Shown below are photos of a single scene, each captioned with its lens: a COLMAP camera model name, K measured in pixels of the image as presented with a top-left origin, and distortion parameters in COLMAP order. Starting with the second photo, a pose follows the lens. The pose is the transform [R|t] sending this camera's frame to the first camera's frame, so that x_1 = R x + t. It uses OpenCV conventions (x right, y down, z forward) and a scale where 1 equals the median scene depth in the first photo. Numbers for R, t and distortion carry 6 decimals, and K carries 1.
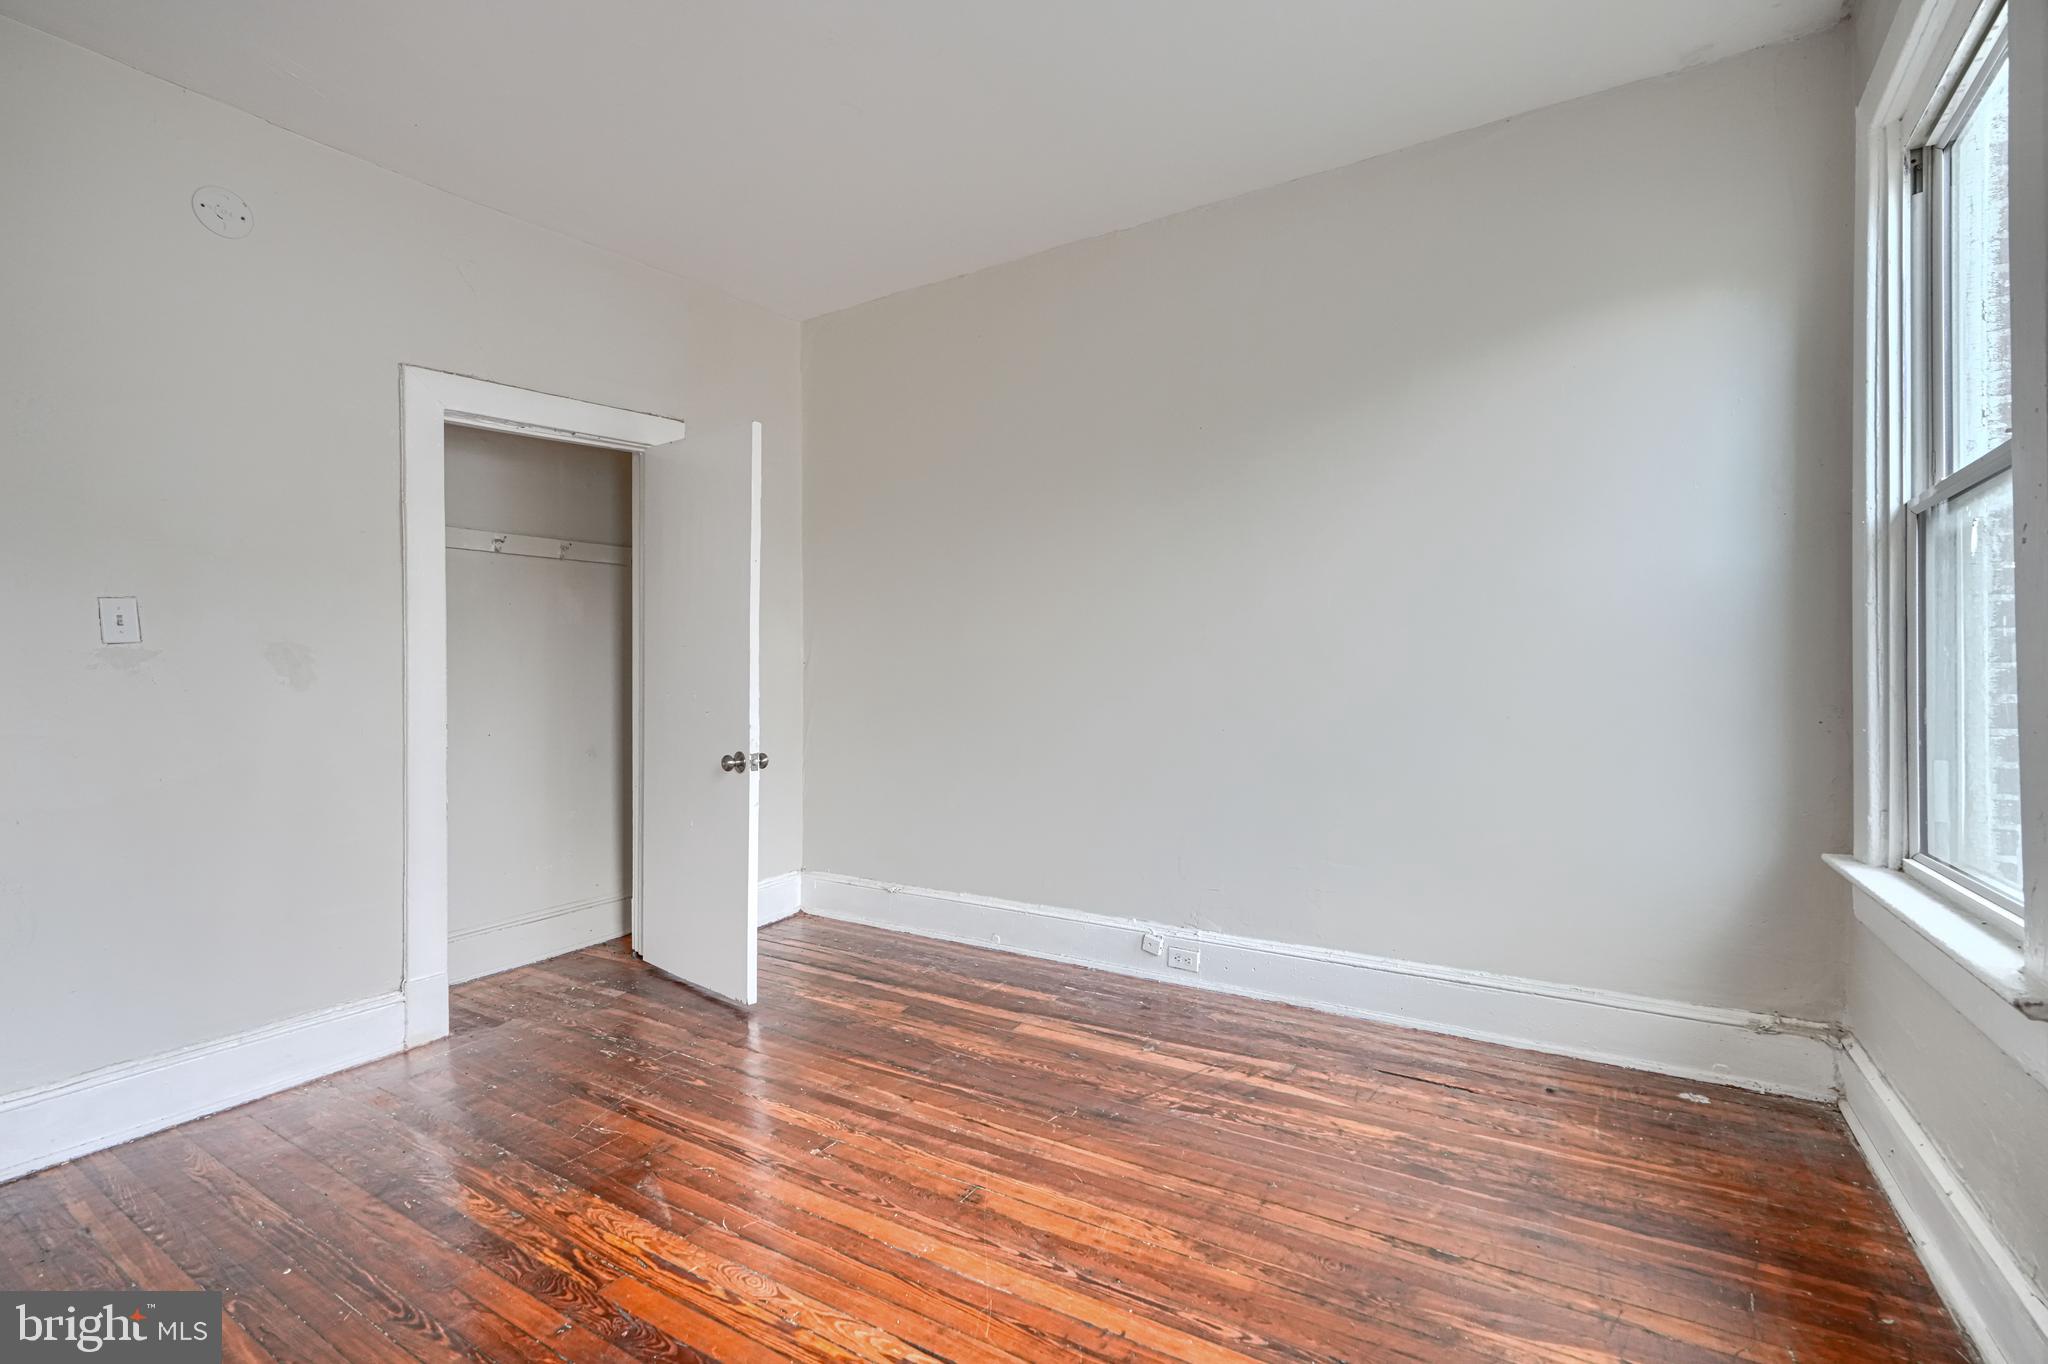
lens RADIAL K [[920.3, 0, 1018.2], [0, 920.3, 680.8], [0, 0, 1]] dist [0.000693, 0.000102]
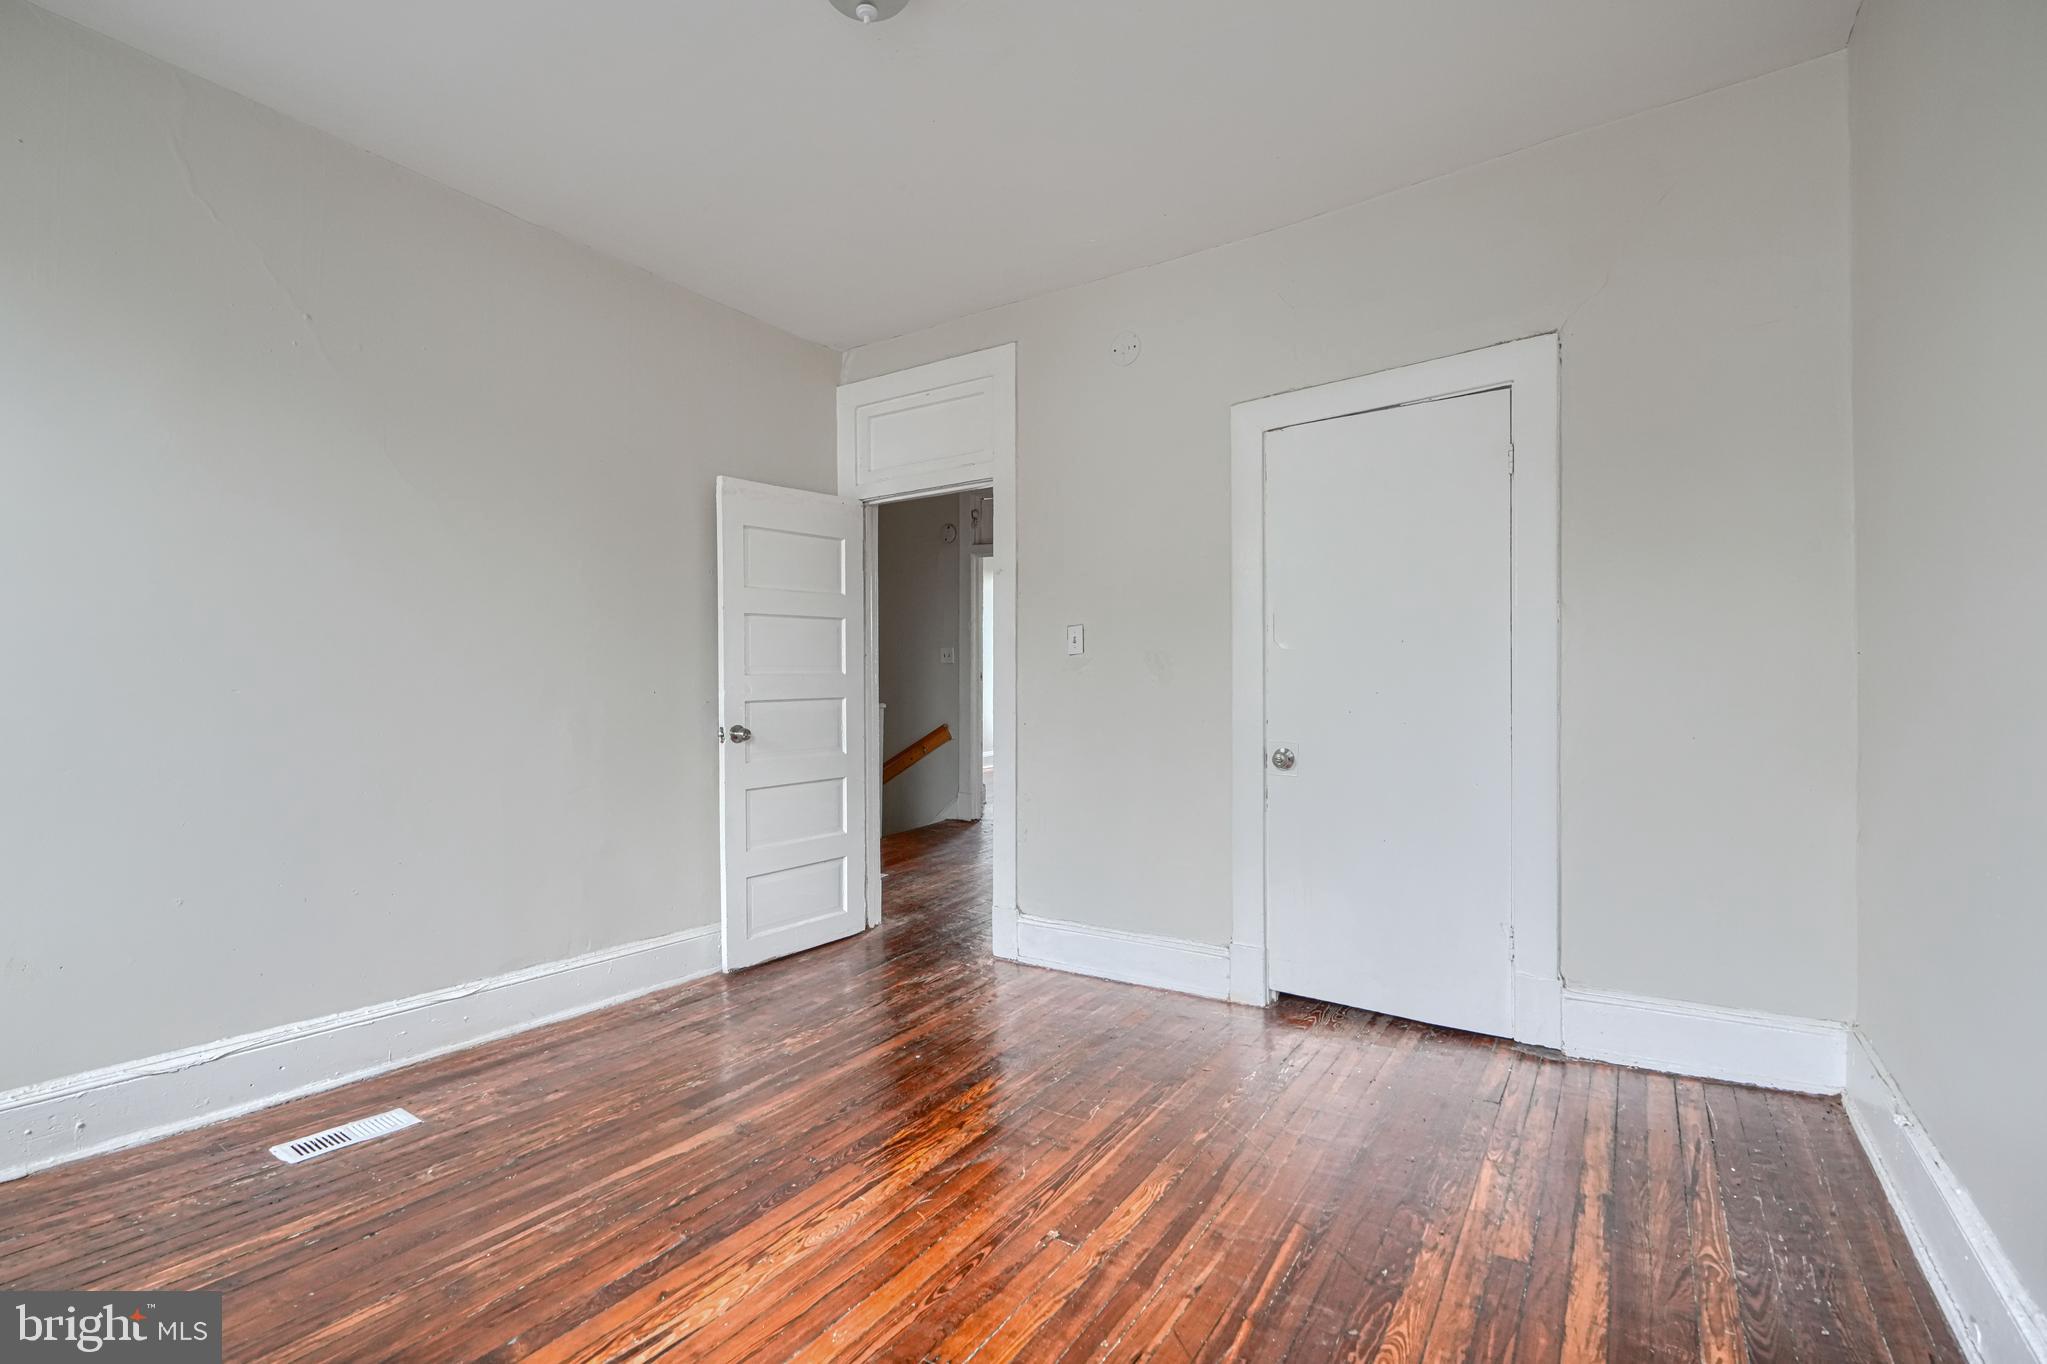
lens RADIAL K [[932.6, 0, 1023.5], [0, 932.6, 682.0], [0, 0, 1]] dist [0.000419, 0.000274]
pose [[-0.008425, 0.017926, -0.999804, 0.526224], [-0.001417, 0.999838, 0.017939, -0.020364], [0.999964, 0.001568, -0.008398, 0.791572]]
